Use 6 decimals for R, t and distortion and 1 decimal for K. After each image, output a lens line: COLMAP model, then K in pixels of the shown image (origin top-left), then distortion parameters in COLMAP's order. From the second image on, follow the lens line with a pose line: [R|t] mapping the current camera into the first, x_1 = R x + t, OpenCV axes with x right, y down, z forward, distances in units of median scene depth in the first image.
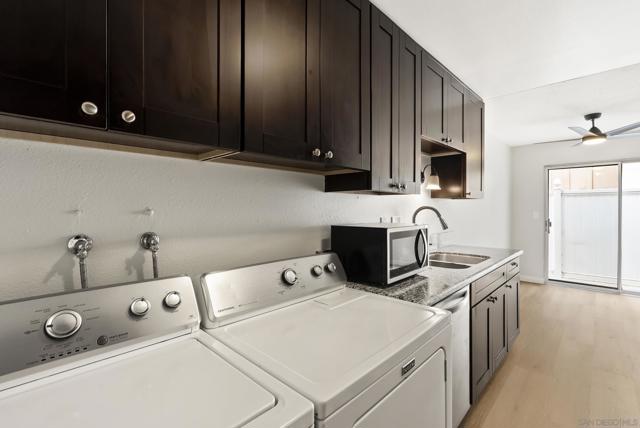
lens RADIAL K [[292.0, 0, 318.2], [0, 292.0, 207.0], [0, 0, 1]] dist [0.001521, 0.000515]
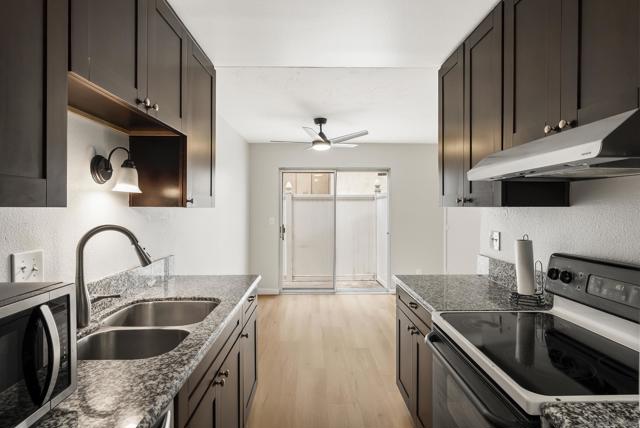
lens RADIAL K [[341.6, 0, 320.0], [0, 341.6, 214.0], [0, 0, 1]] dist [-0.005718, 0.000551]
pose [[0.707423, -0.010099, 0.706718, 0.140924], [-0.004055, 0.999823, 0.018347, -0.024117], [-0.706779, -0.015845, 0.707257, 0.204480]]
